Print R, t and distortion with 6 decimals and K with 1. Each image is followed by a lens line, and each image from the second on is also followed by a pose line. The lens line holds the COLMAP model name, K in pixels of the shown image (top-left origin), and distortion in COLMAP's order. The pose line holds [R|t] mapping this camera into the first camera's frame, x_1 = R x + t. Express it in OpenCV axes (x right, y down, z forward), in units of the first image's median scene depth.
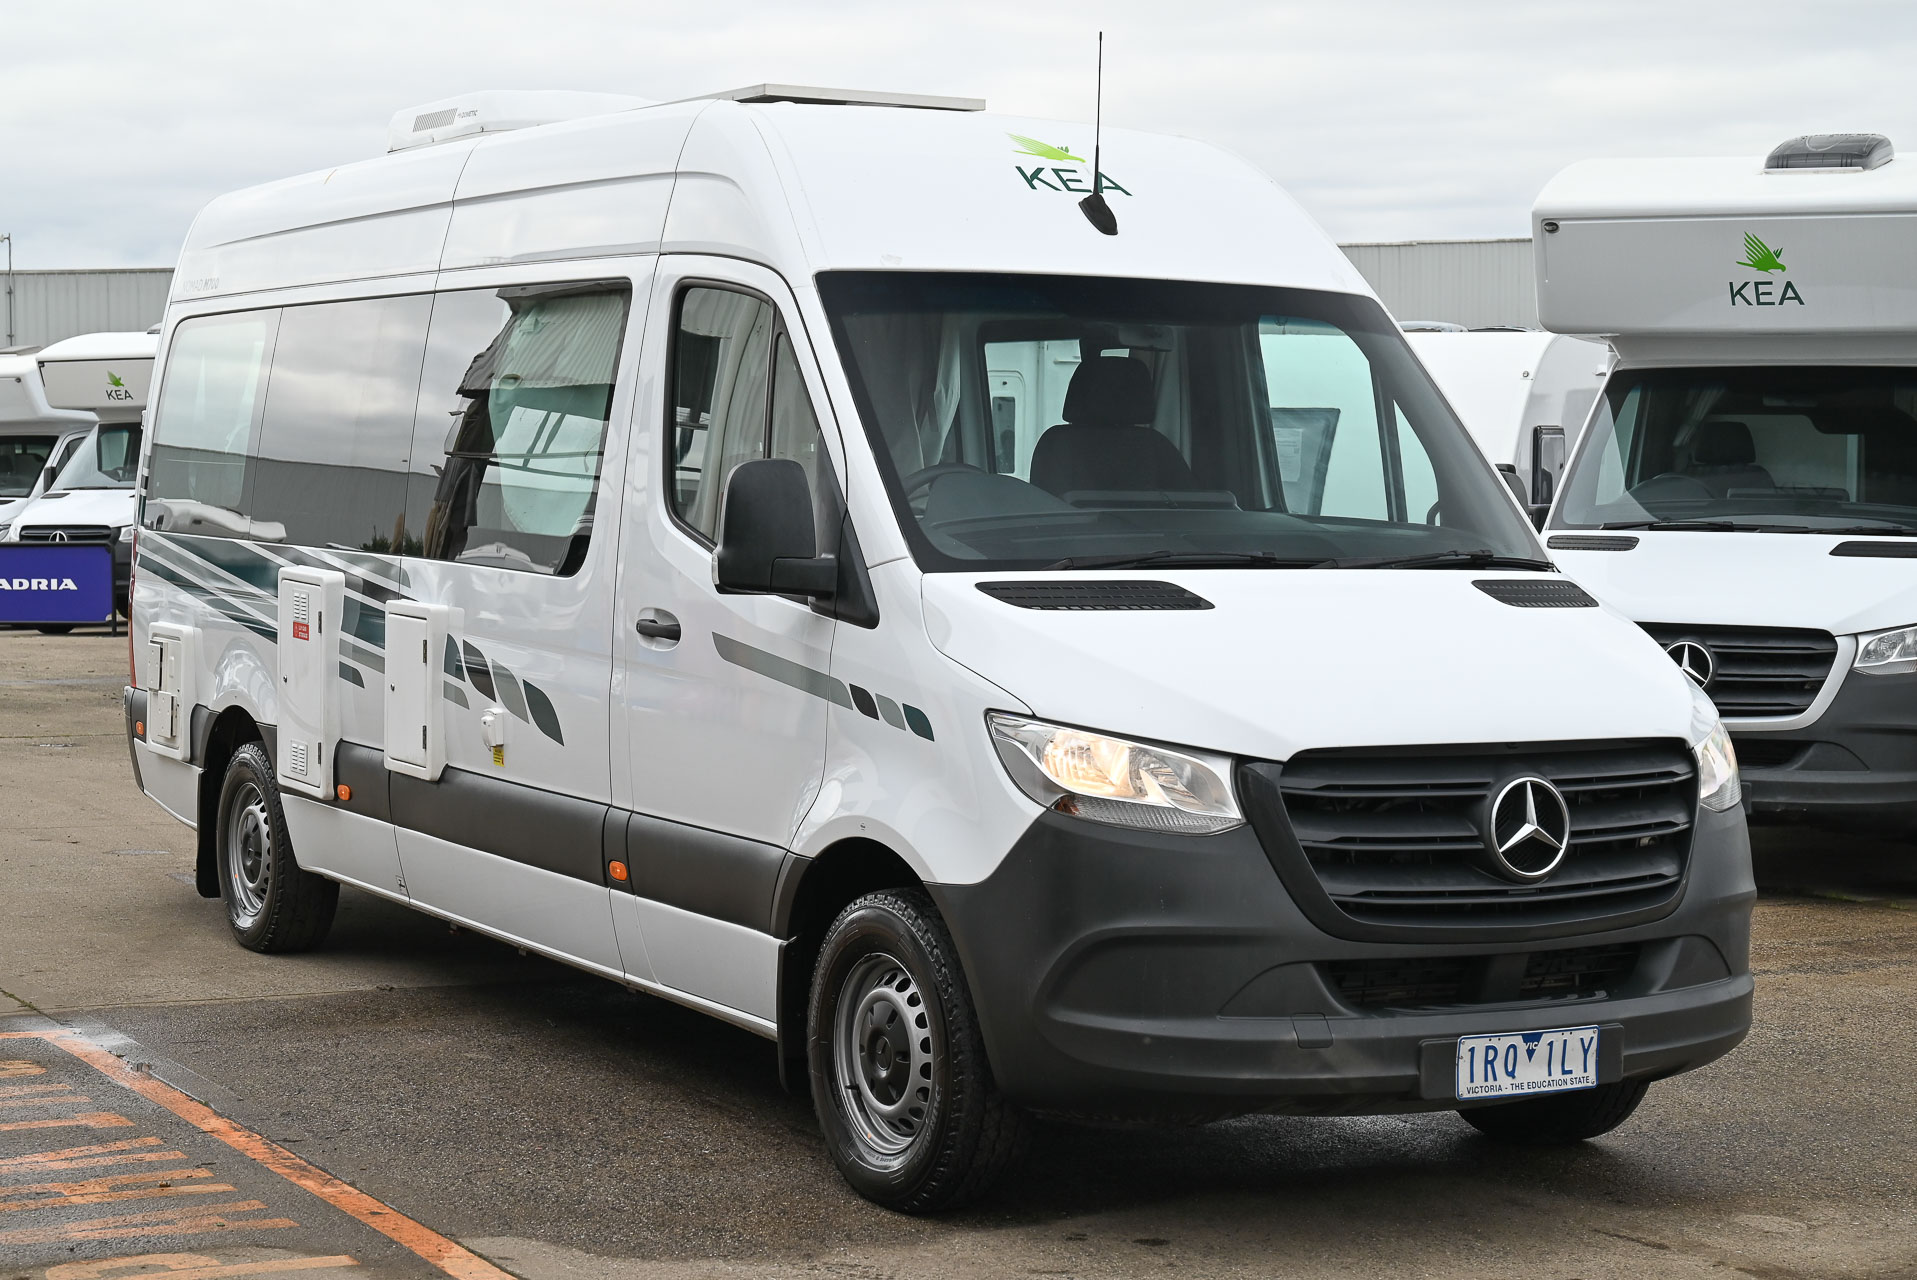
lens RADIAL K [[3458.8, 0, 961.4], [0, 3458.8, 632.6], [0, 0, 1]] dist [-0.011783, 0.000000]
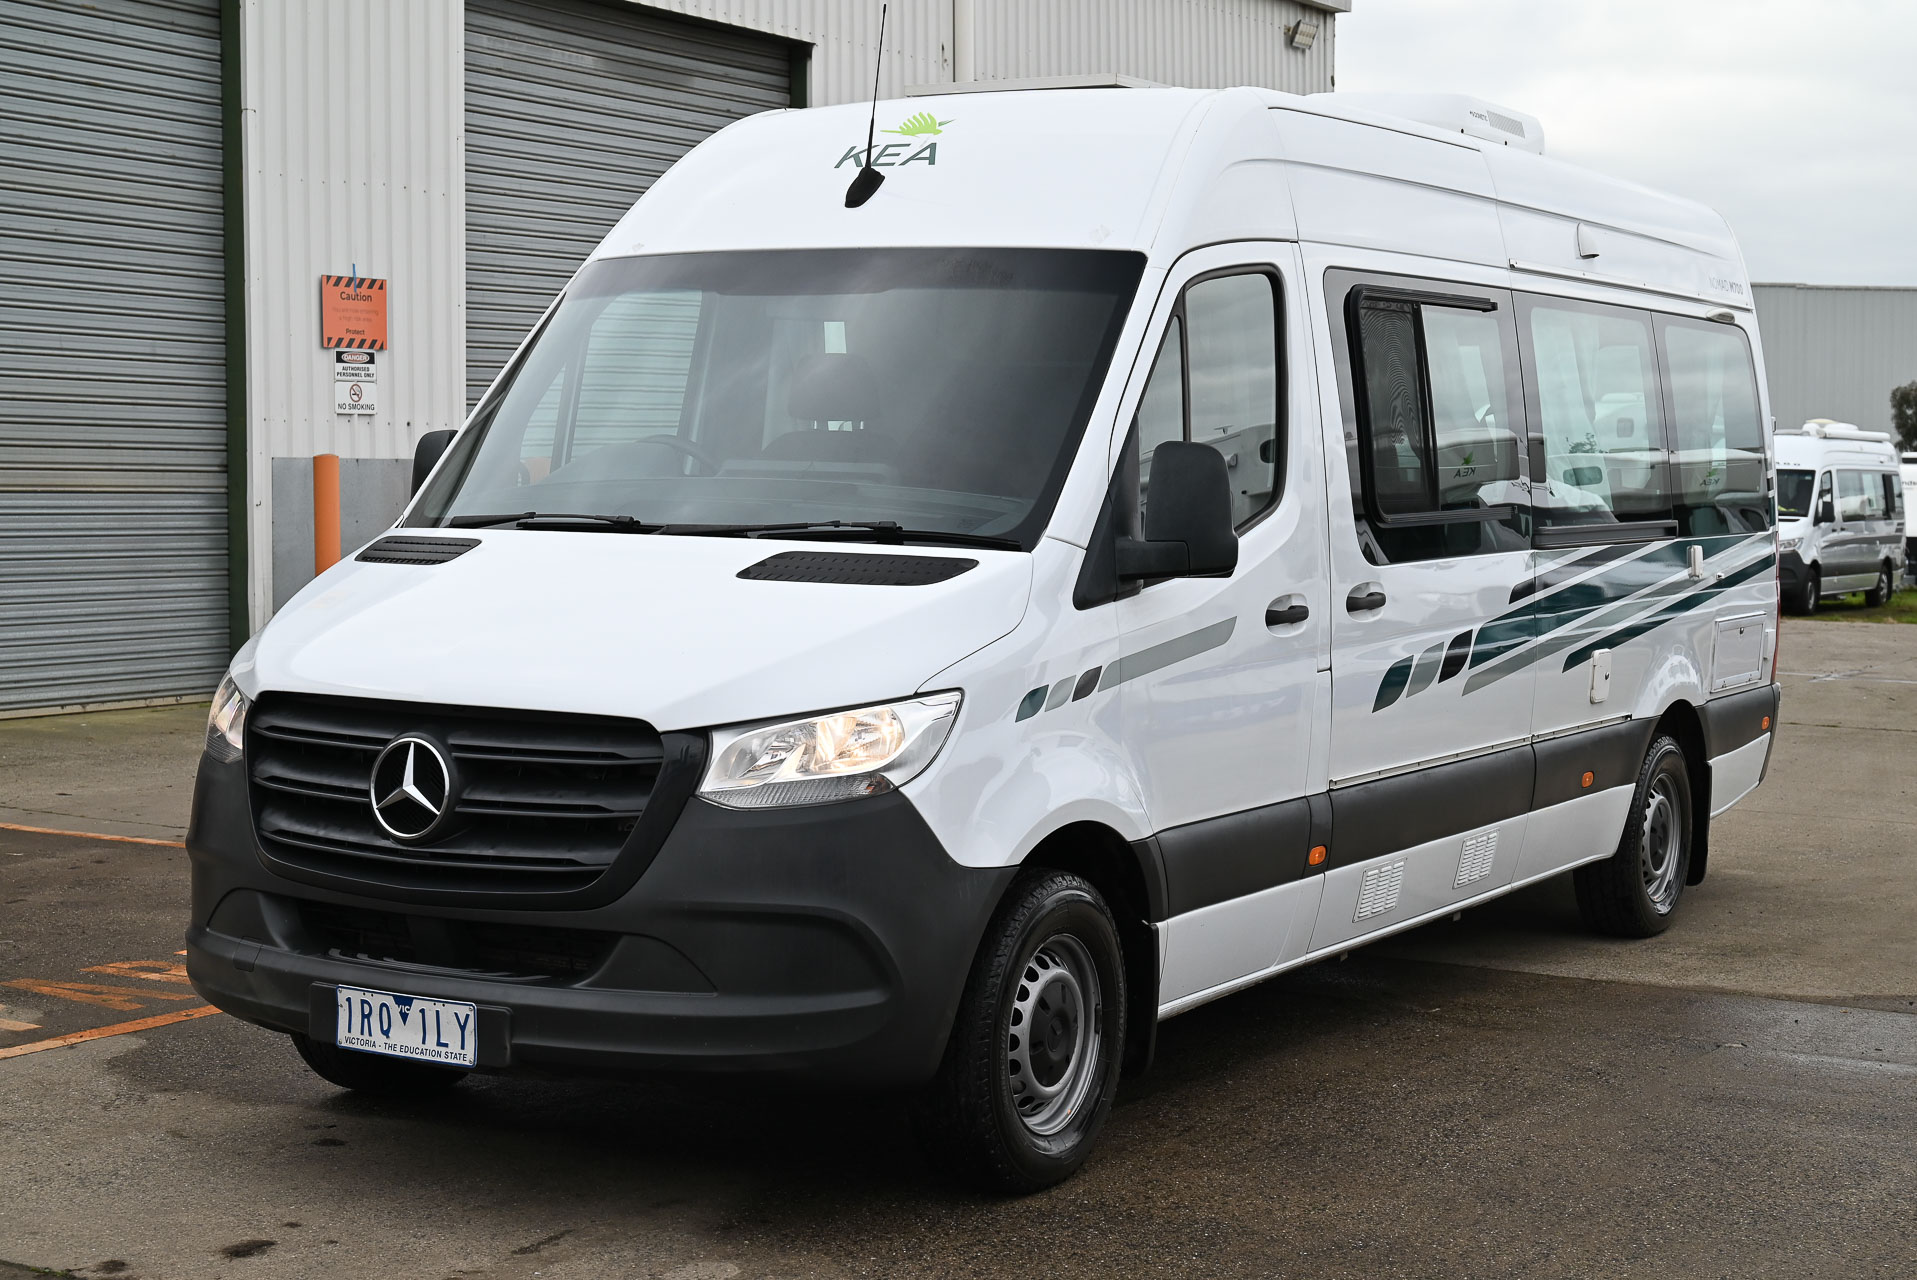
lens RADIAL K [[3070.7, 0, 967.3], [0, 3070.7, 658.4], [0, 0, 1]] dist [0.029718, 0.000000]
pose [[0.496862, 0.052638, -0.866232, 0.996545], [-0.051081, 0.998202, 0.031358, -0.016249], [0.866325, 0.028667, 0.498657, 0.695046]]
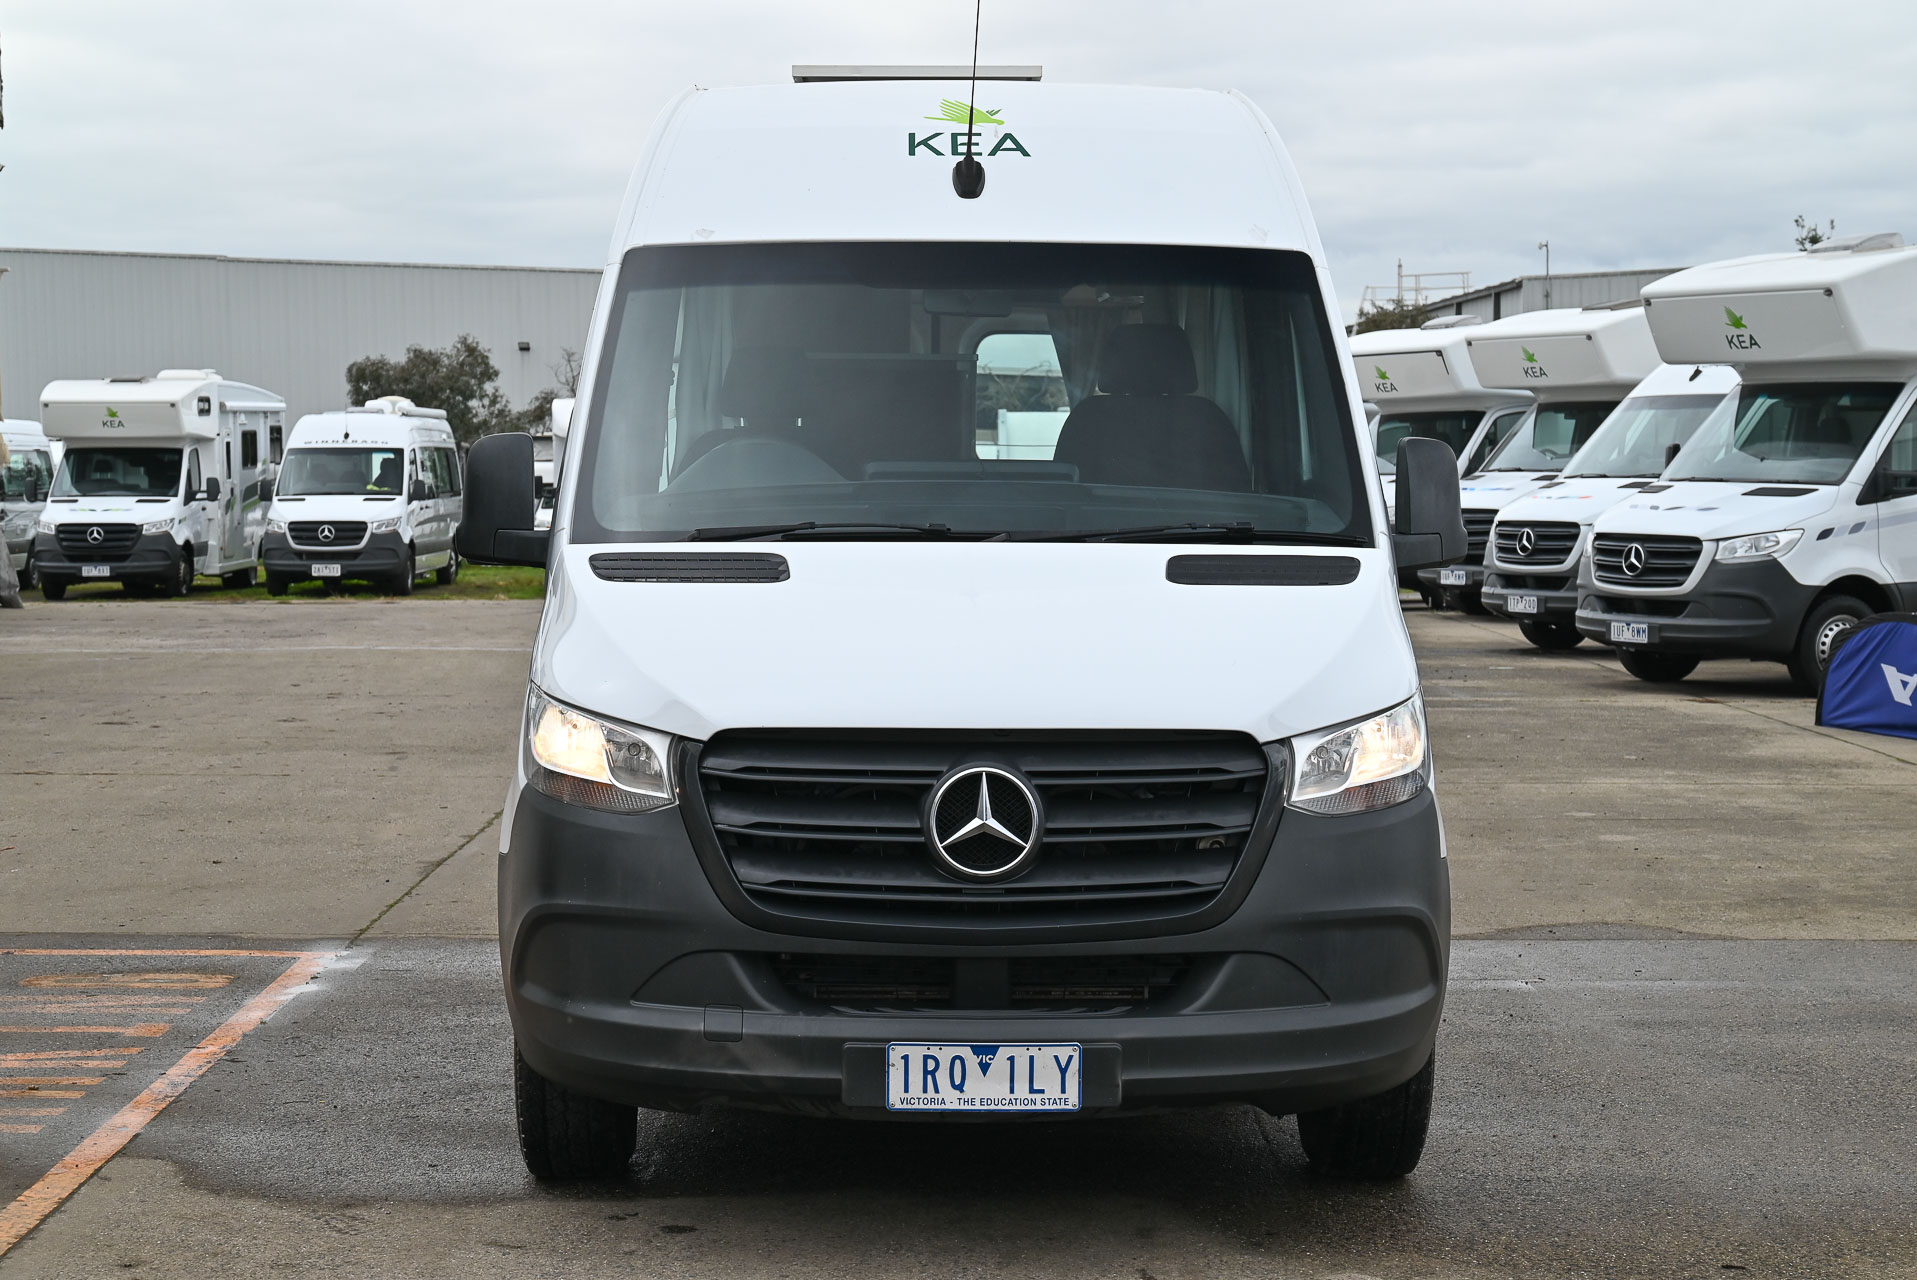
lens RADIAL K [[3195.2, 0, 962.7], [0, 3195.2, 638.1], [0, 0, 1]] dist [0.045944, 0.000000]
pose [[0.873944, 0.017087, -0.485725, 0.568799], [-0.012692, 0.999843, 0.012336, -0.002929], [0.485860, -0.004616, 0.874024, 0.252112]]
